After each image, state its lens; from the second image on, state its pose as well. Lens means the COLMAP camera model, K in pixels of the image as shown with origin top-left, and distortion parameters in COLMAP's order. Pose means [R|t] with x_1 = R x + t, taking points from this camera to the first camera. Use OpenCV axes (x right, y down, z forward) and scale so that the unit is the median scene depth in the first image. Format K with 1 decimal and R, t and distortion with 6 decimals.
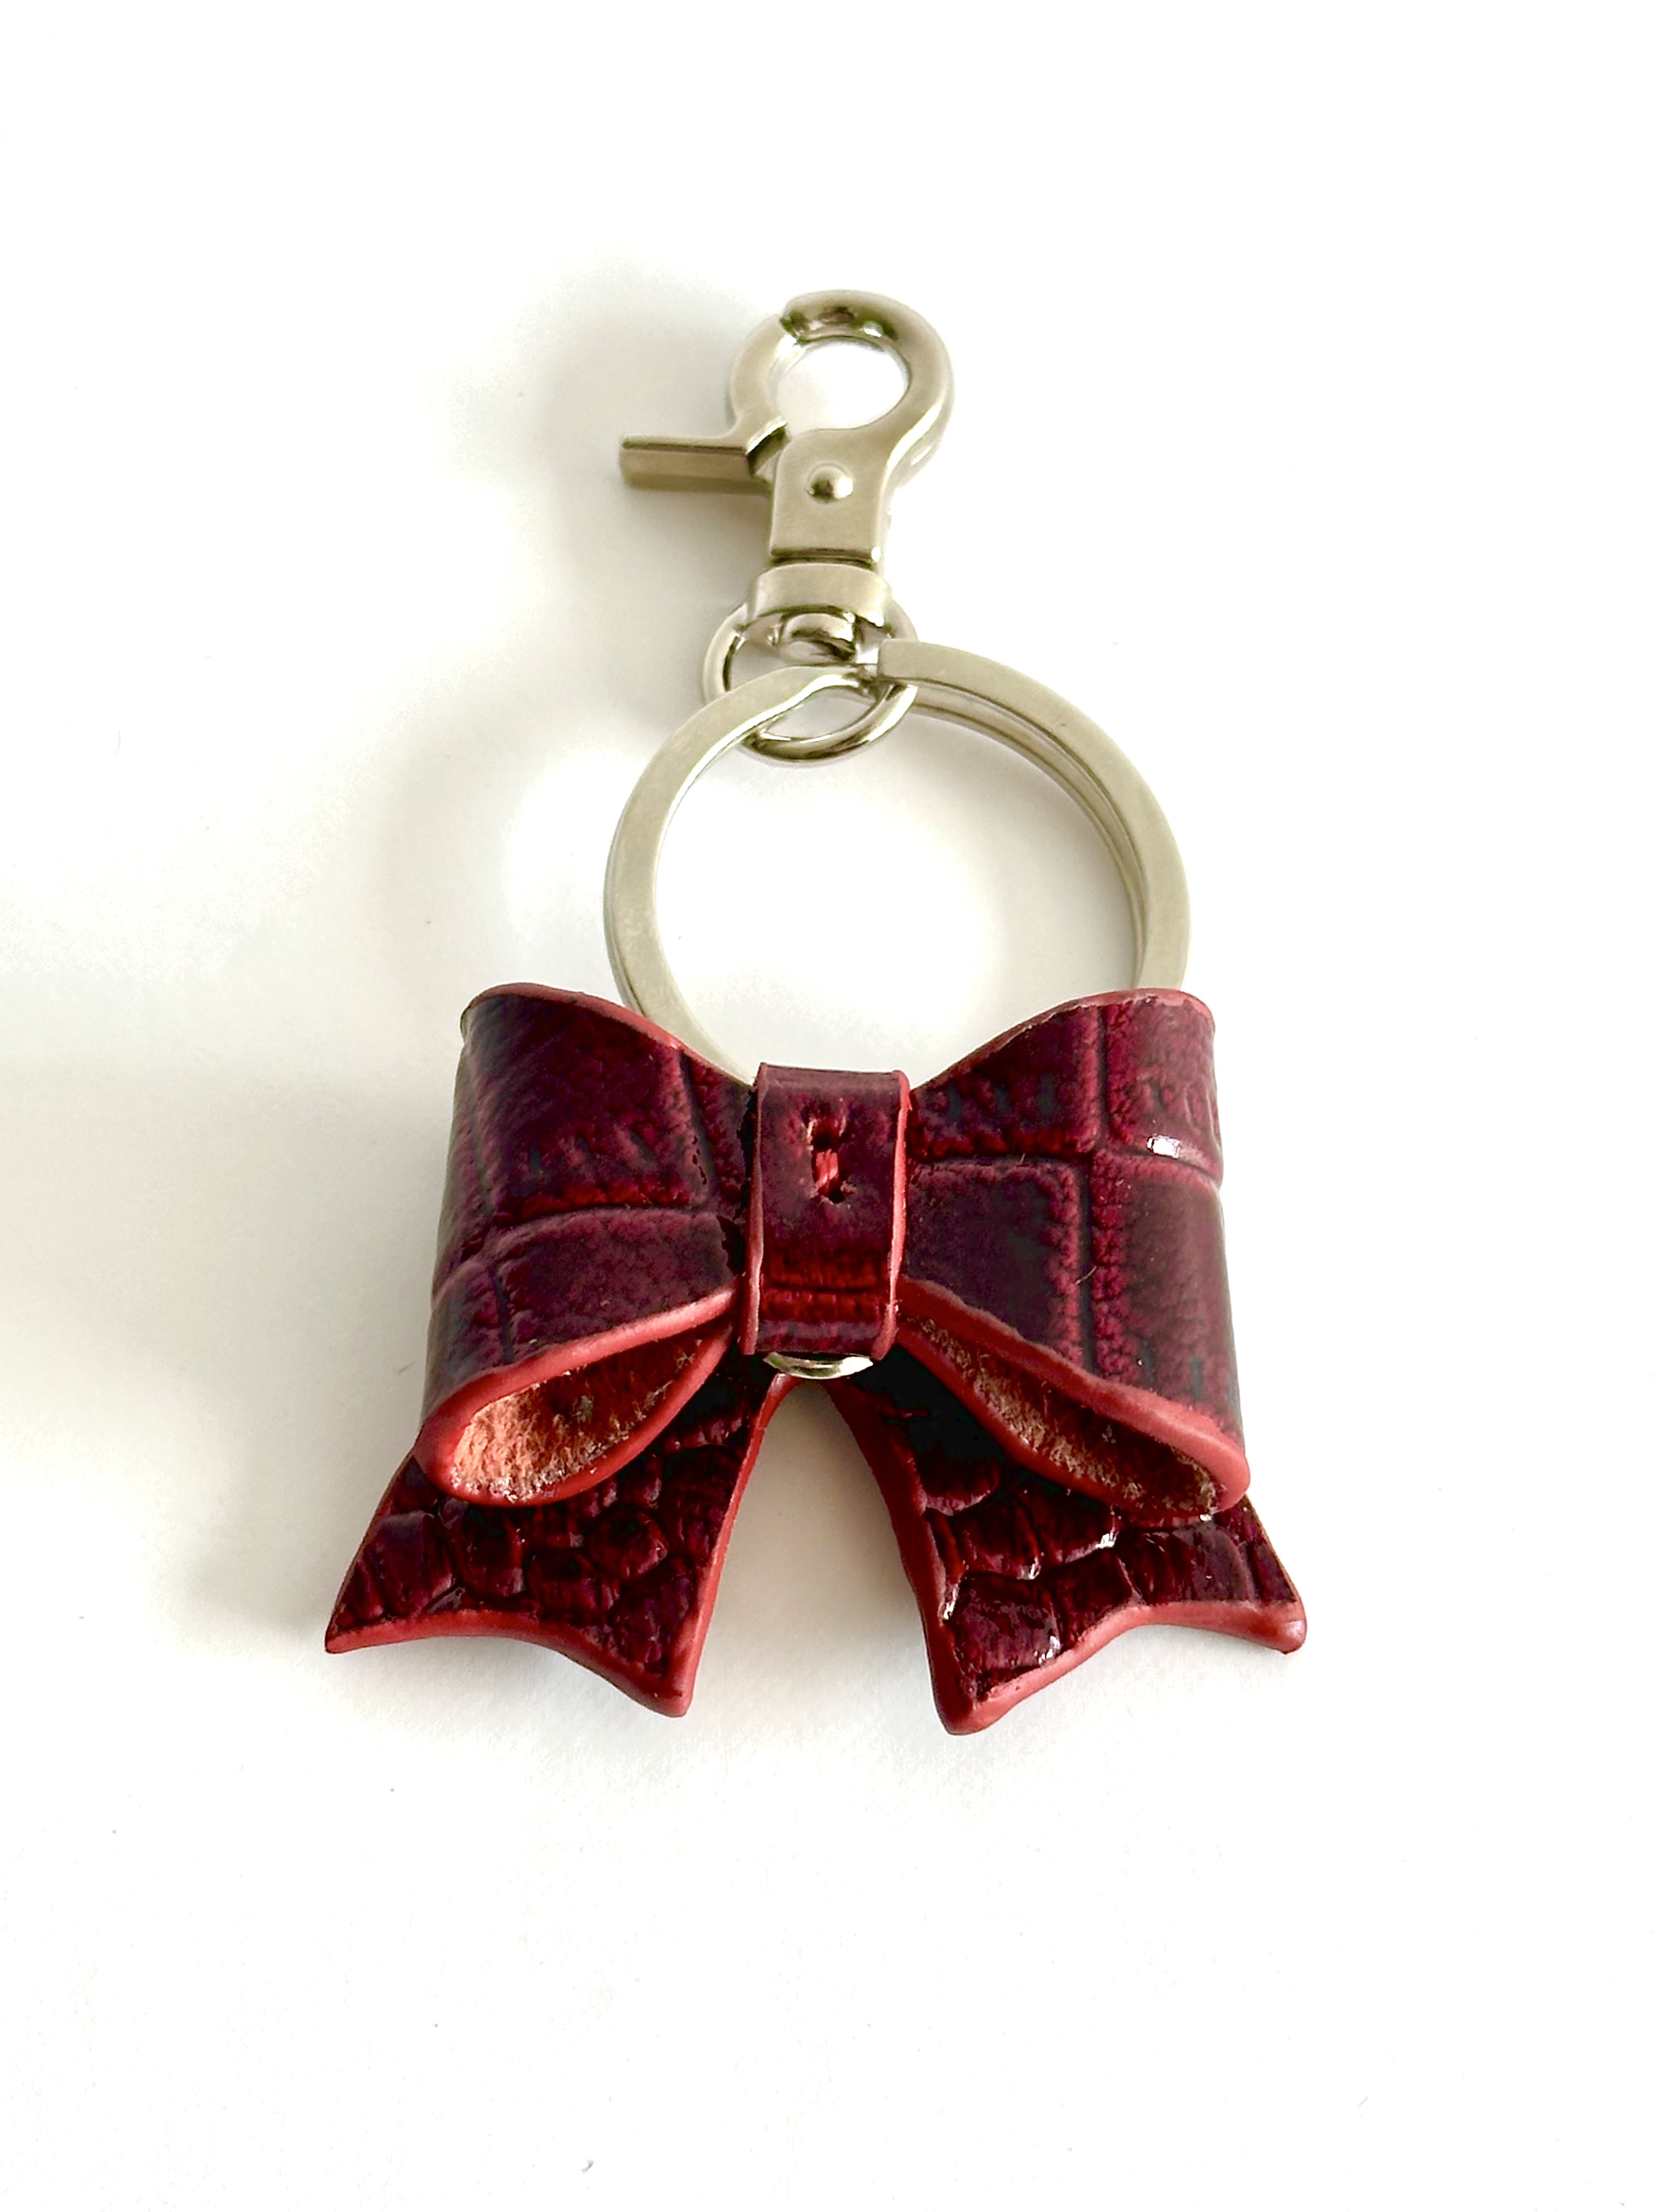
lens RADIAL K [[5049.2, 0, 829.5], [0, 5049.2, 1106.0], [0, 0, 1]] dist [0.068312, 0.359824]
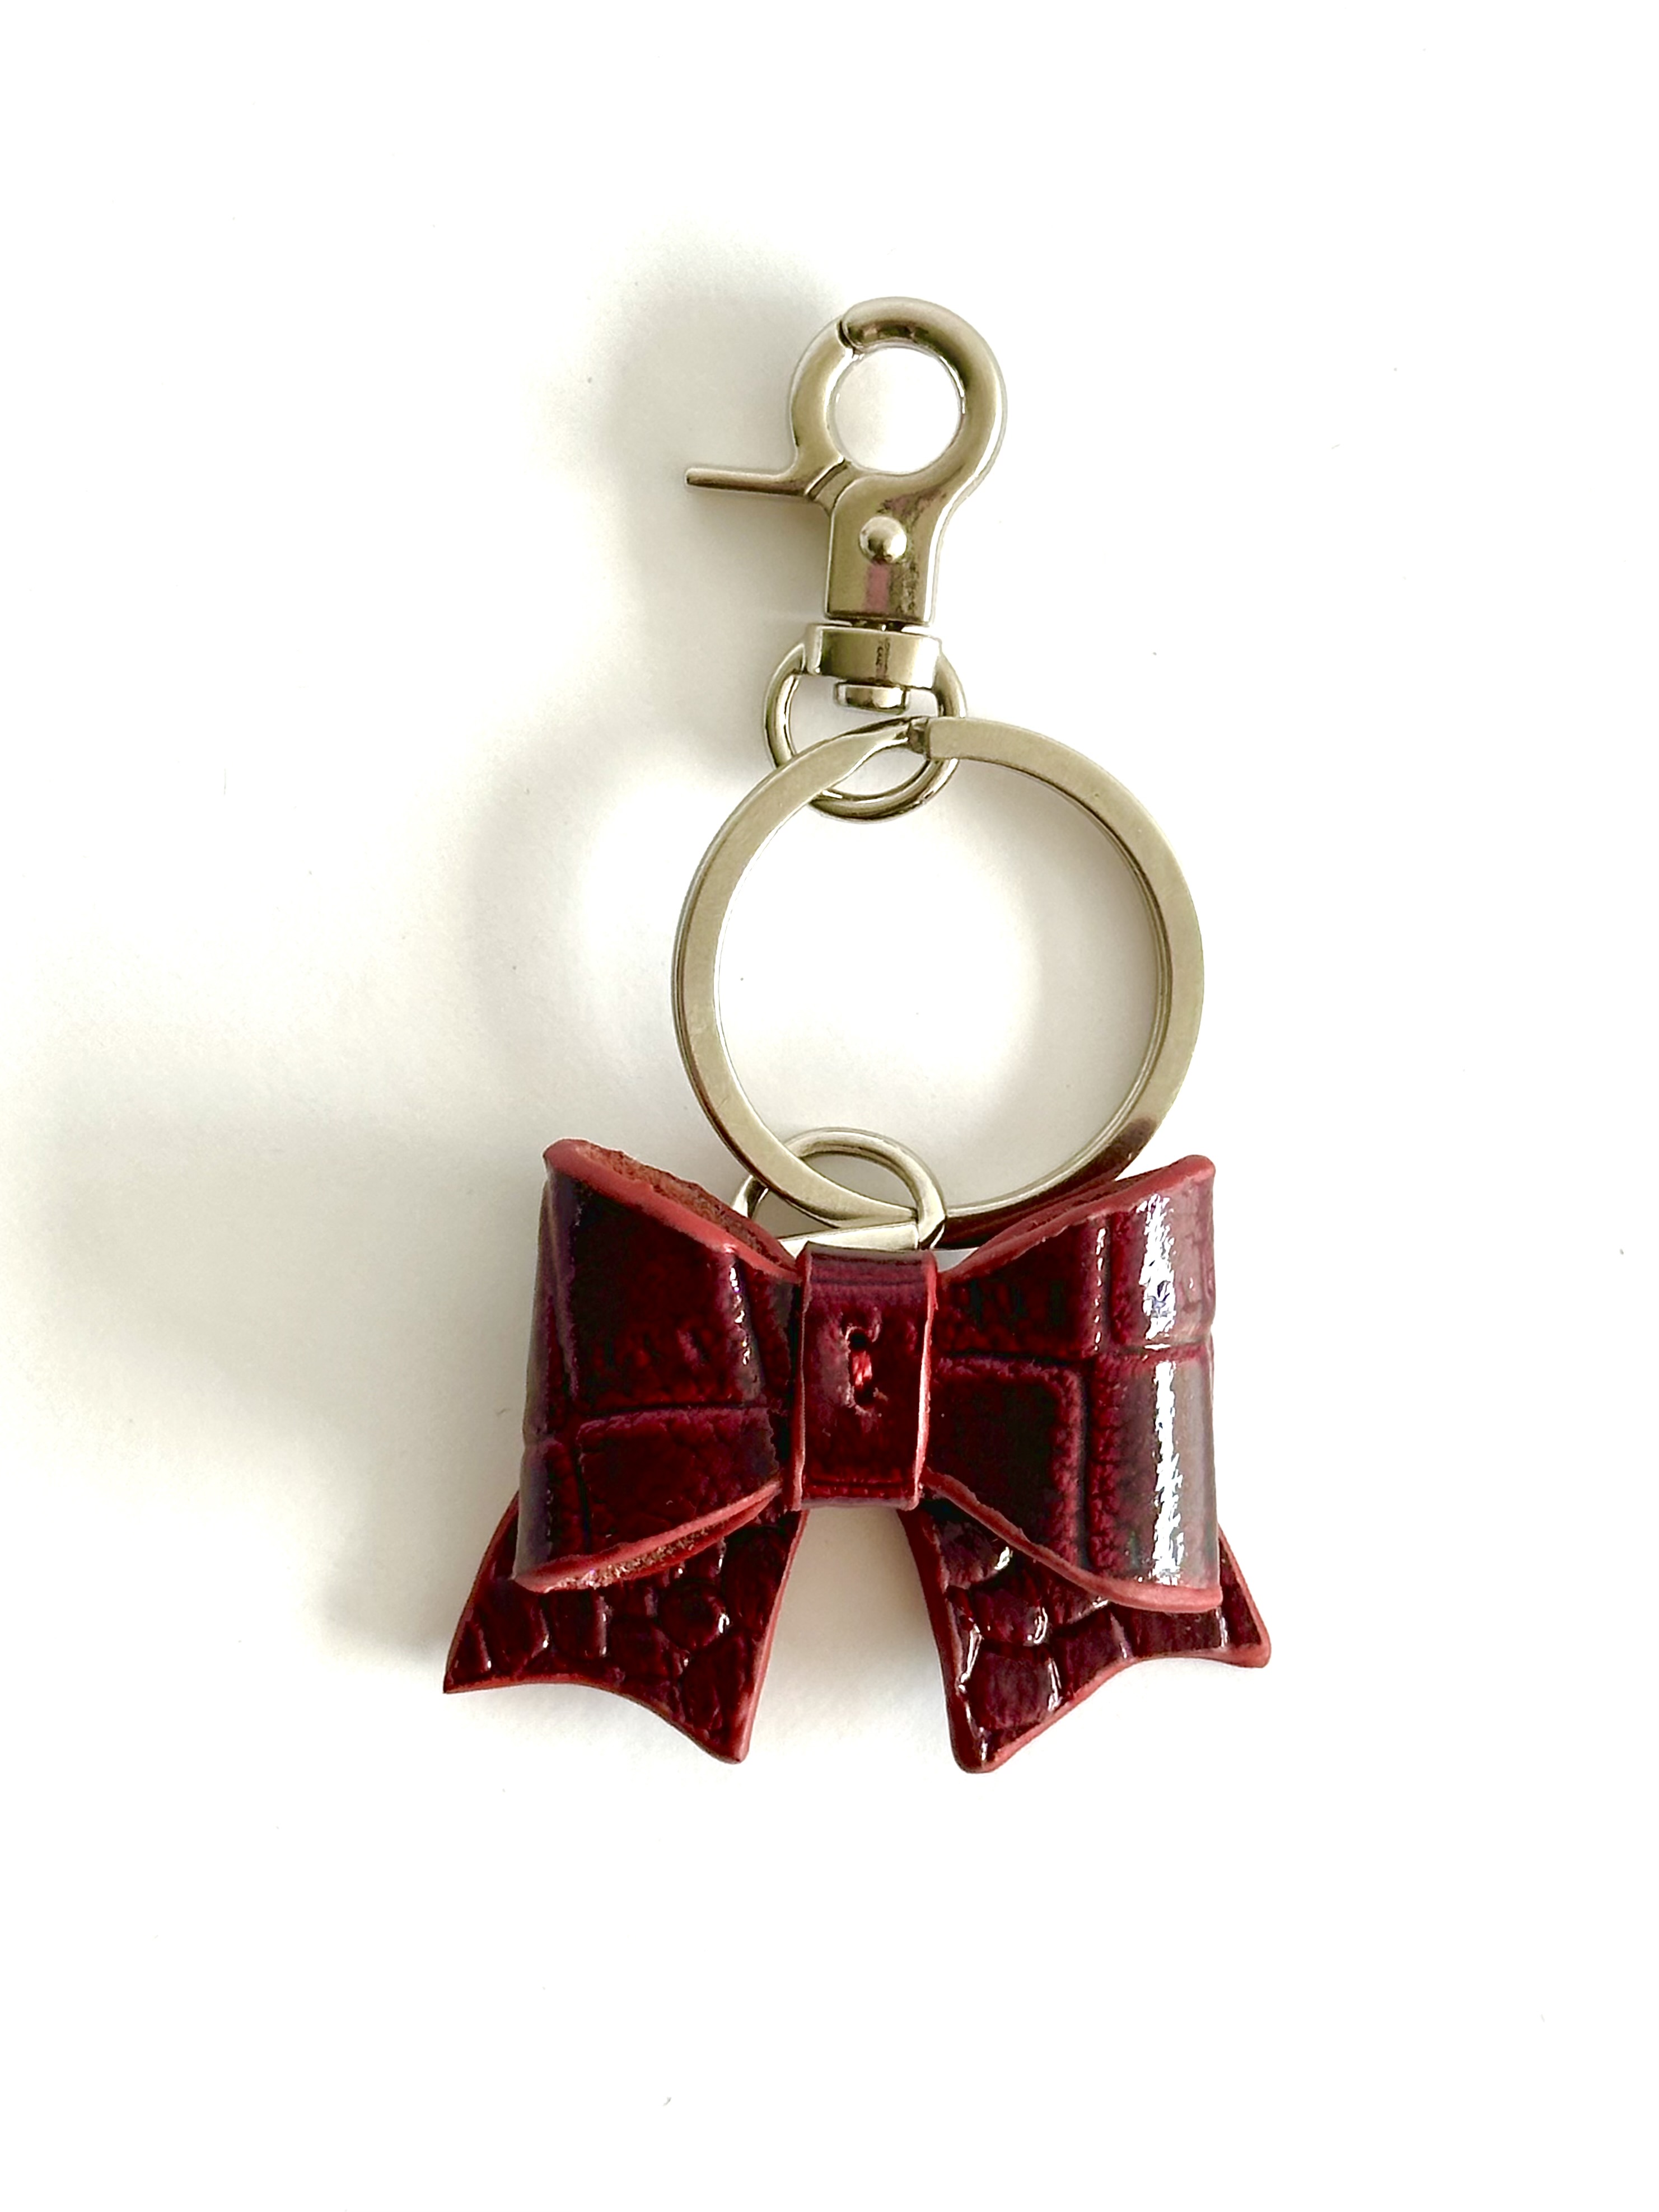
lens RADIAL K [[5049.4, 0, 829.5], [0, 5049.4, 1106.0], [0, 0, 1]] dist [0.068312, 0.359824]
pose [[0.999165, 0.018003, -0.036686, 0.032918], [0.002556, 0.868434, 0.495798, -0.605678], [0.040785, -0.495478, 0.867663, 0.034581]]
